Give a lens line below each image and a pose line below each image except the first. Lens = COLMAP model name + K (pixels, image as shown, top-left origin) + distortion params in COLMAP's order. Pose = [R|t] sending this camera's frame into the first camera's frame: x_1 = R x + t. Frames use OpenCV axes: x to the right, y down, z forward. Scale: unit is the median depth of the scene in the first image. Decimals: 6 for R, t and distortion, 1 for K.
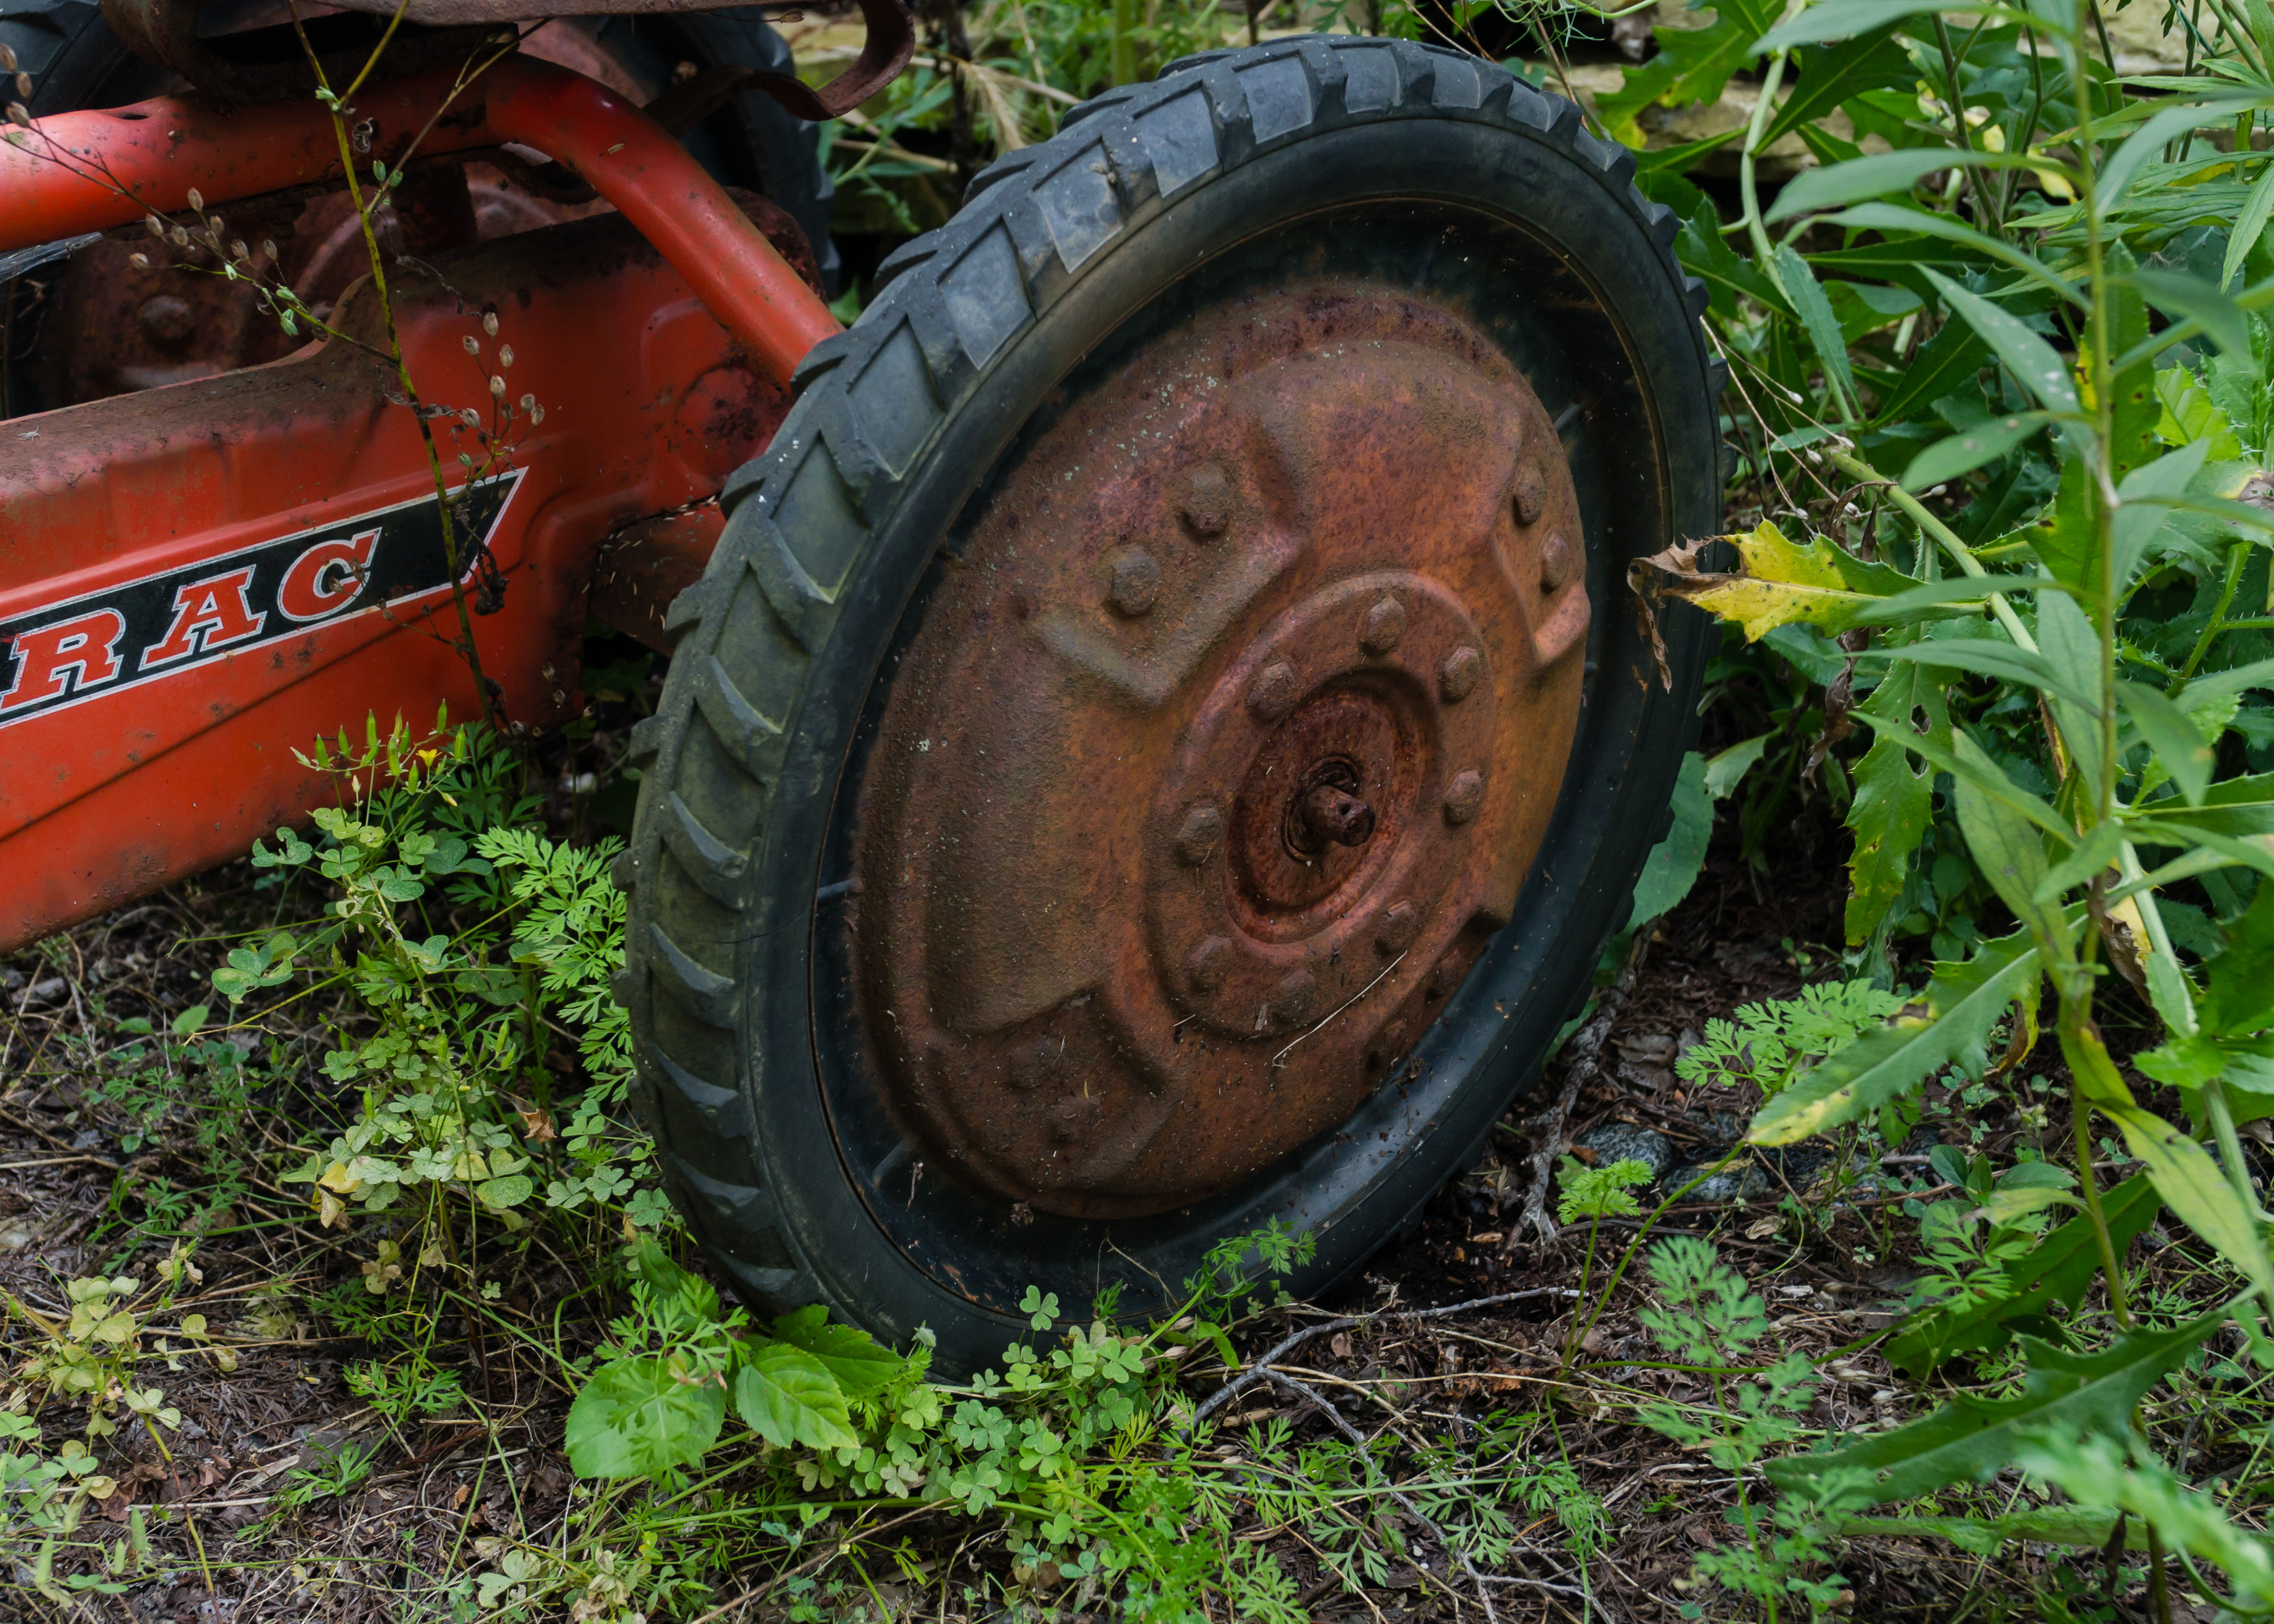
lens RADIAL K [[2831.6, 0, 1137.0], [0, 2831.6, 812.0], [0, 0, 1]] dist [-0.041464, -0.019626]
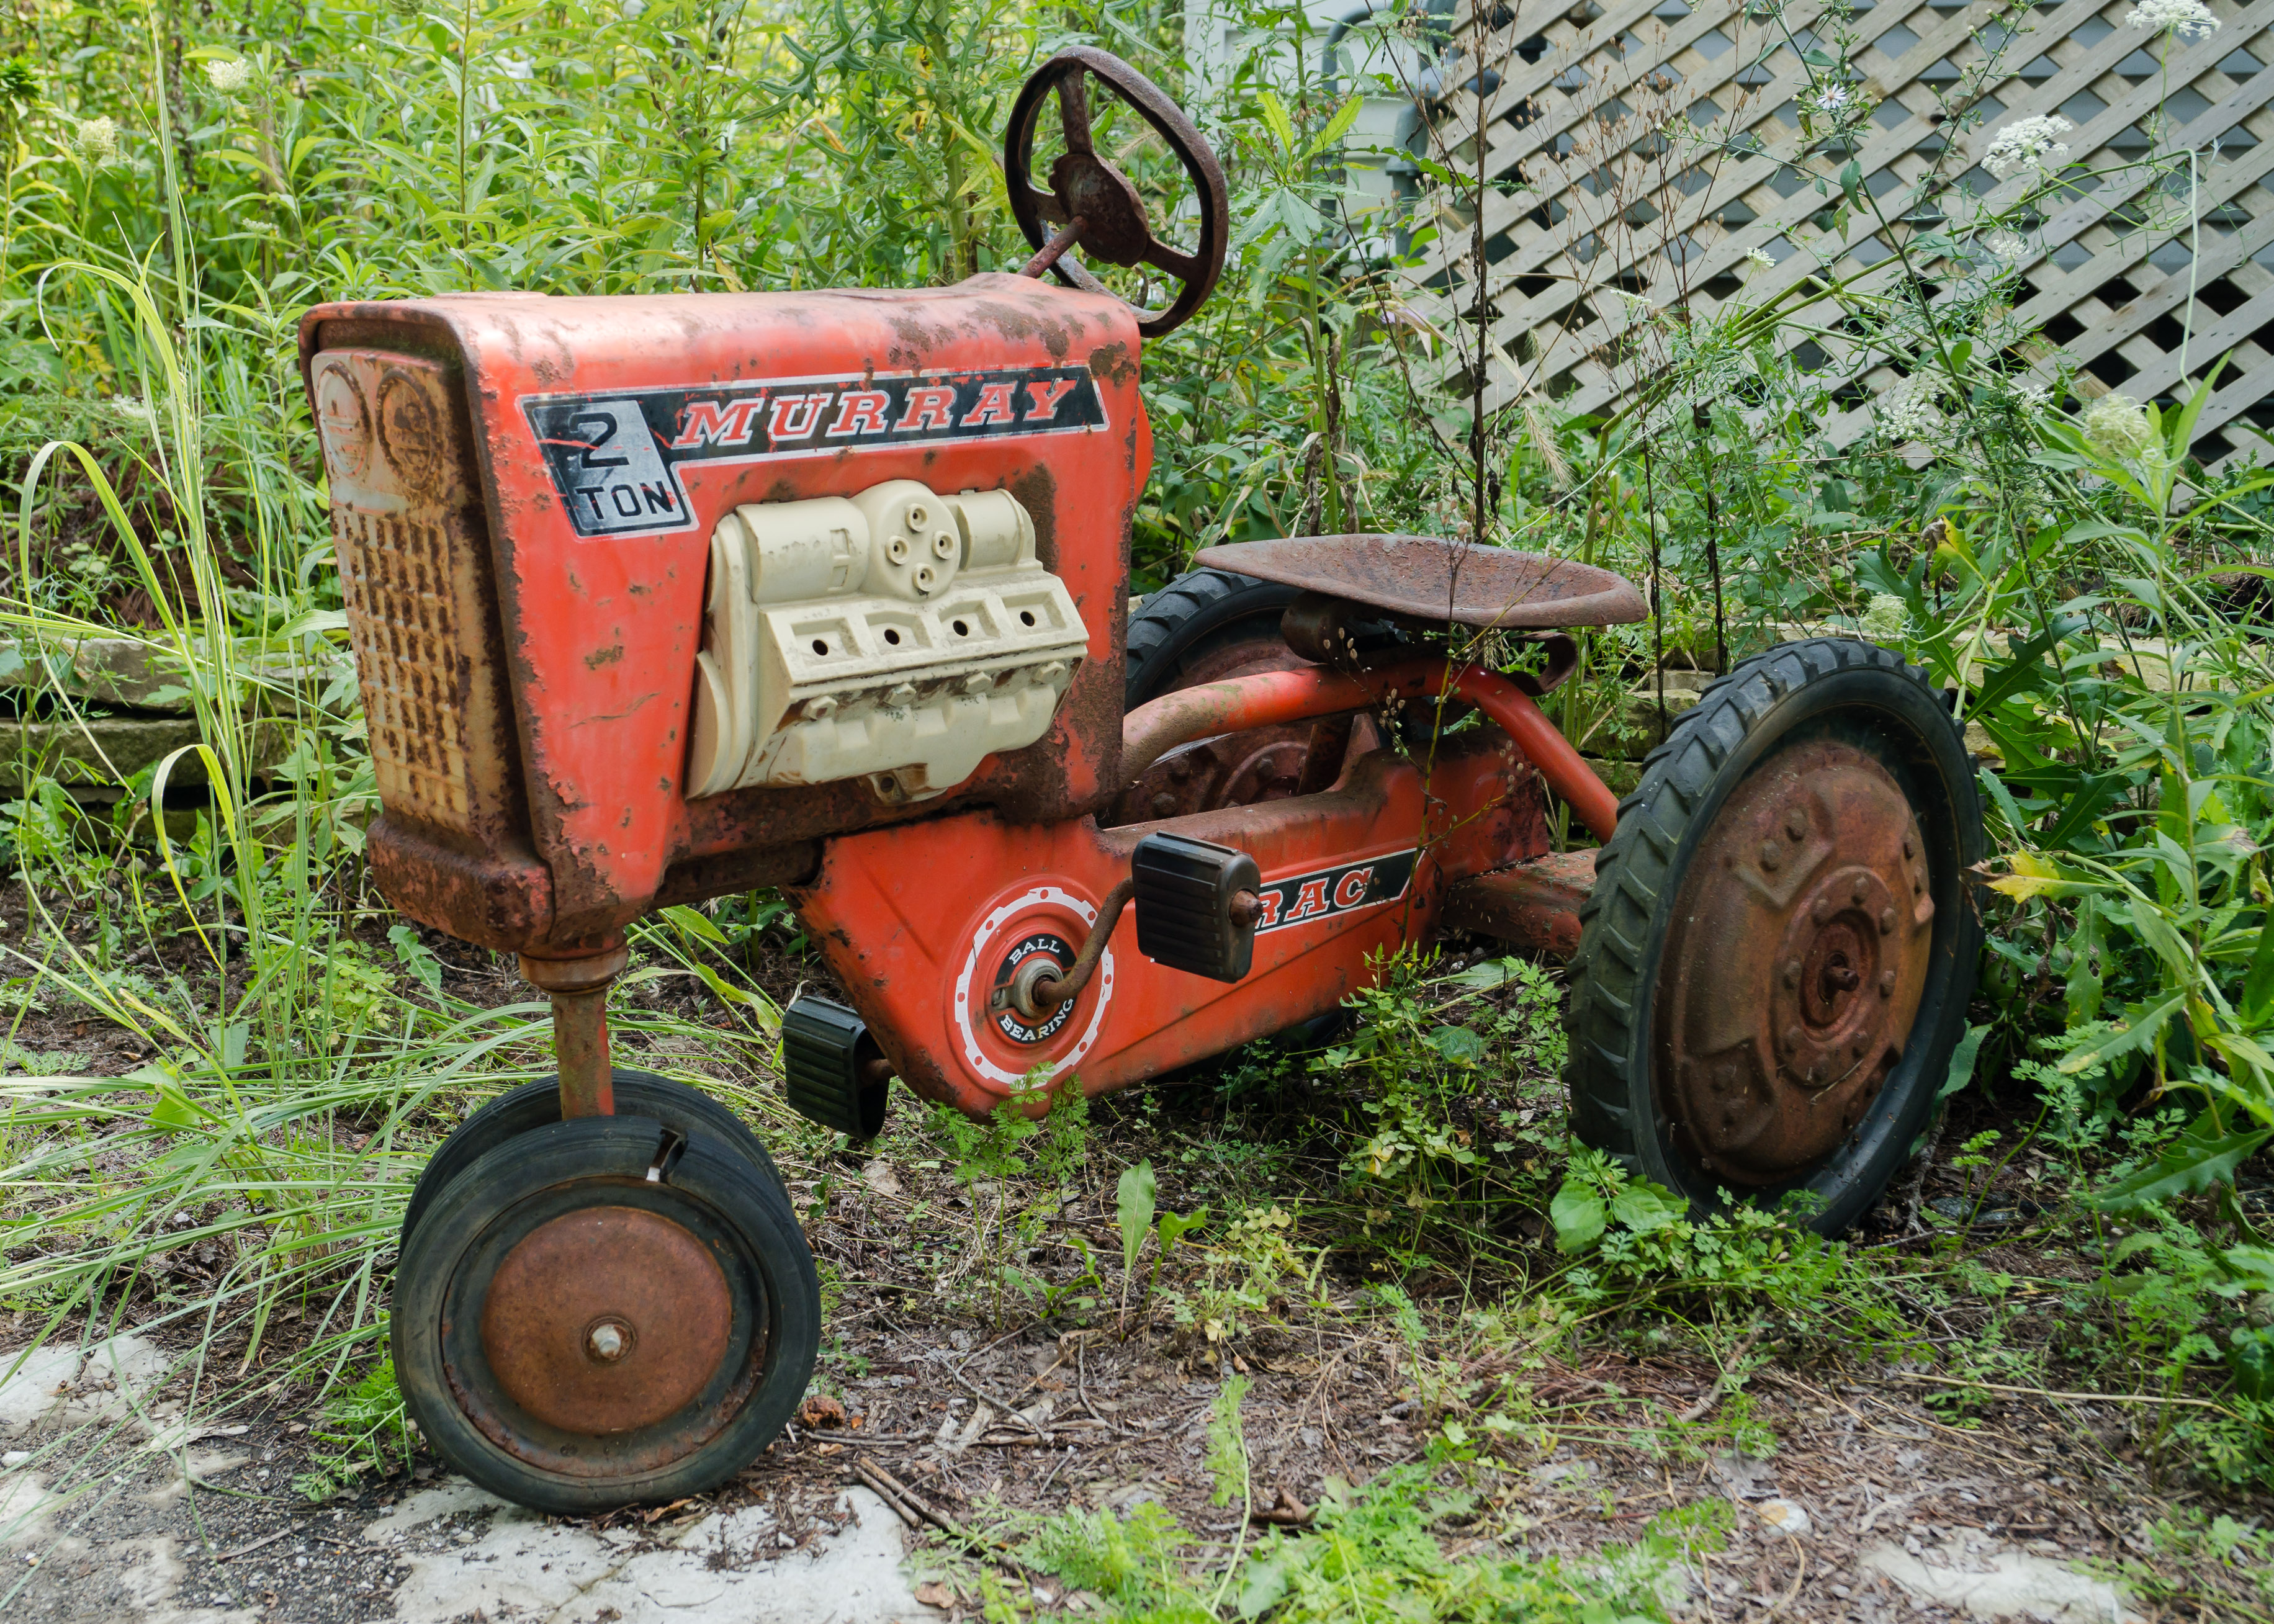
lens RADIAL K [[2997.2, 0, 1137.0], [0, 2997.2, 812.0], [0, 0, 1]] dist [-0.089652, -0.009435]
pose [[0.999765, -0.000944, 0.021635, -0.518716], [0.006793, 0.962298, -0.271911, 0.495440], [-0.020562, 0.271994, 0.962079, -1.238414]]
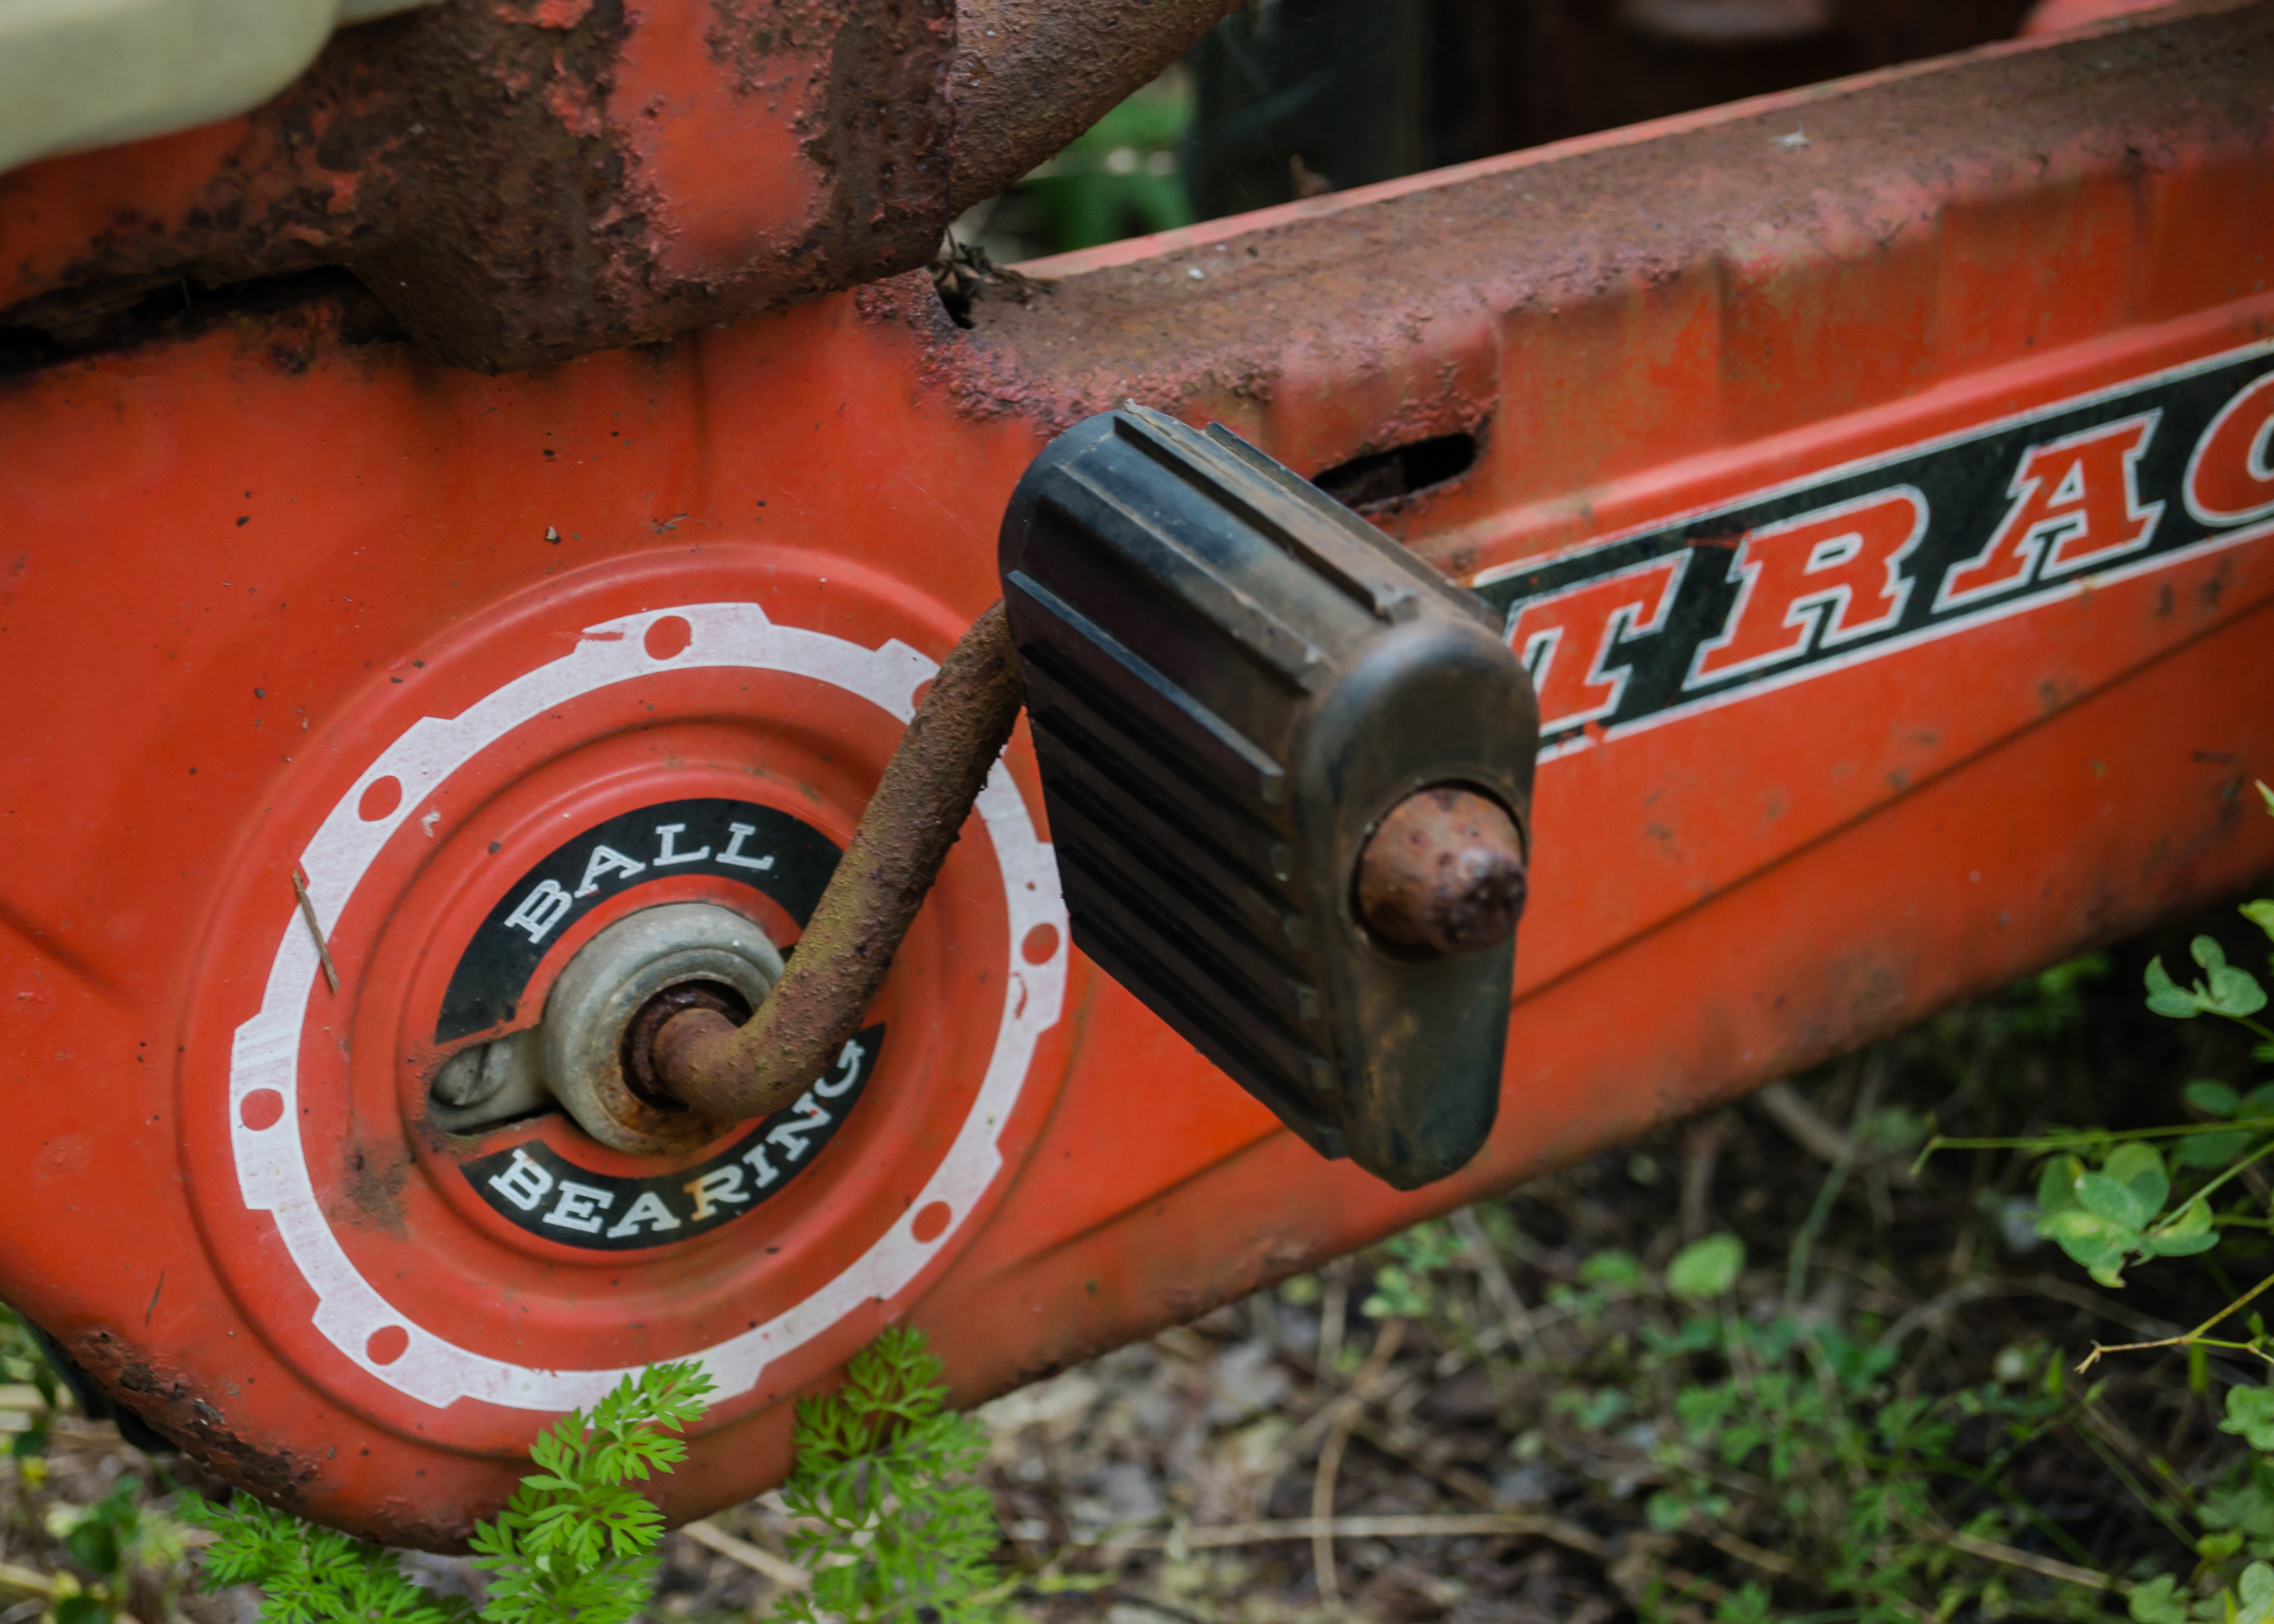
lens RADIAL K [[5385.0, 0, 1137.0], [0, 5385.0, 812.0], [0, 0, 1]] dist [-0.019698, 0.219654]
pose [[0.970465, 0.058676, -0.233996, -0.265935], [-0.058282, 0.998263, 0.008604, -0.014161], [0.234095, 0.005288, 0.972199, 0.026202]]
